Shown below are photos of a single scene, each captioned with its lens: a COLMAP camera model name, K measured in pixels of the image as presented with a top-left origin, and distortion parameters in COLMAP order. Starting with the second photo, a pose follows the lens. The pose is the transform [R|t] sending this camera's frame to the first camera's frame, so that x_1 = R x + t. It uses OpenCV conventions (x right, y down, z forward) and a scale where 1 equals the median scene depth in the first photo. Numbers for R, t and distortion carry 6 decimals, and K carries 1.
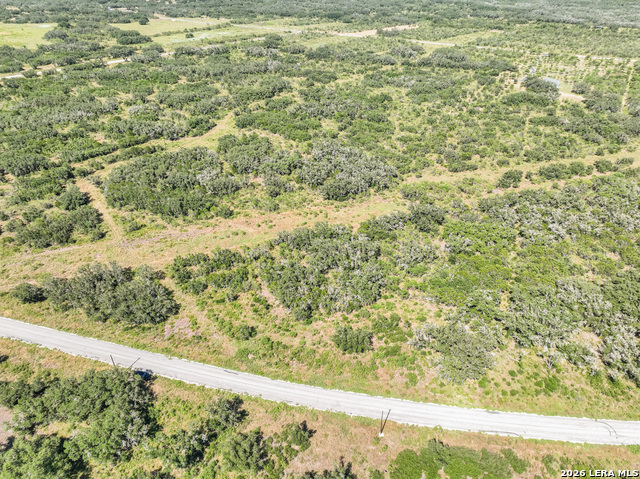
lens RADIAL K [[450.9, 0, 320.0], [0, 450.9, 239.5], [0, 0, 1]] dist [-0.005264, 0.026099]
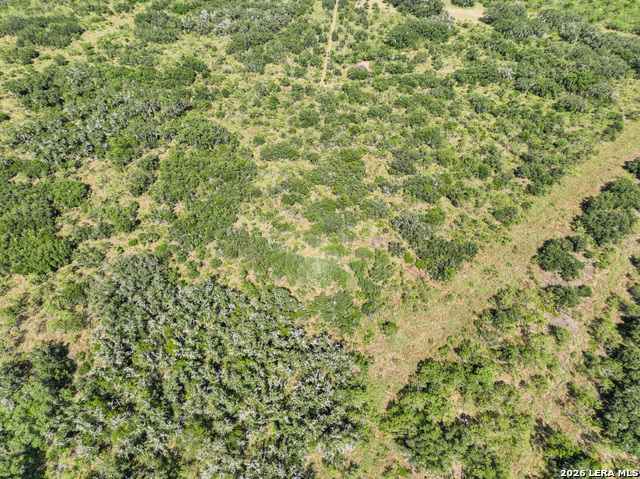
lens RADIAL K [[450.9, 0, 320.0], [0, 450.9, 239.5], [0, 0, 1]] dist [-0.005264, 0.026099]
pose [[0.886731, -0.315945, 0.337471, 0.051853], [0.243112, 0.939613, 0.240884, -0.343972], [-0.393198, -0.131556, 0.909994, 0.685659]]
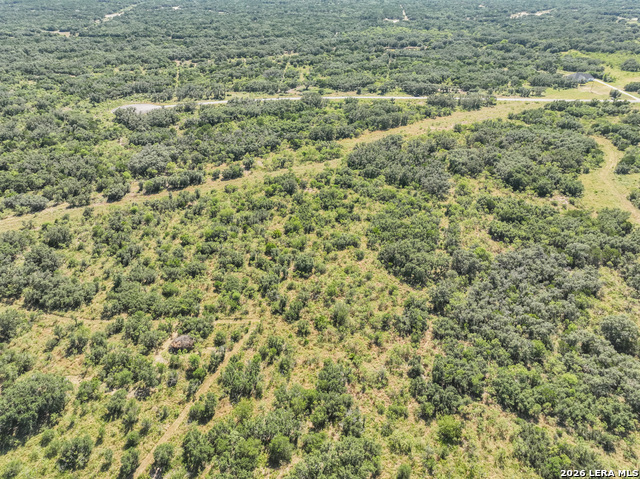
lens RADIAL K [[450.9, 0, 320.0], [0, 450.9, 239.5], [0, 0, 1]] dist [-0.005264, 0.026099]
pose [[-0.986045, 0.082234, -0.144749, 0.407709], [-0.091398, 0.459317, 0.883558, -0.990469], [0.139144, 0.884458, -0.445392, 1.638299]]
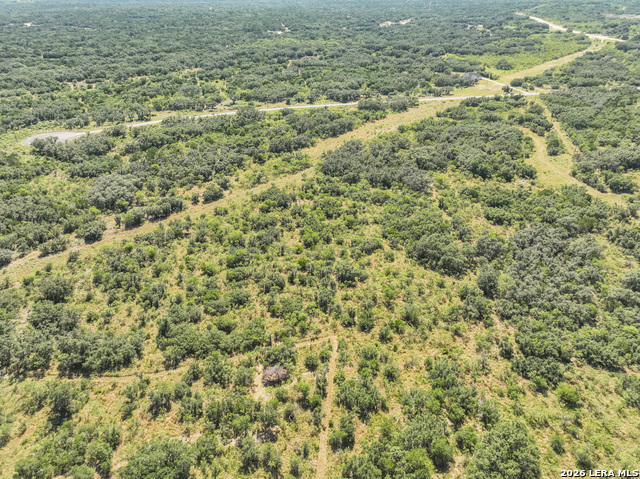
lens RADIAL K [[450.9, 0, 320.0], [0, 450.9, 239.5], [0, 0, 1]] dist [-0.005264, 0.026099]
pose [[-0.896408, 0.217891, -0.385974, 0.618275], [-0.235864, 0.502780, 0.831614, -0.950845], [0.375260, 0.836503, -0.399303, 1.578840]]
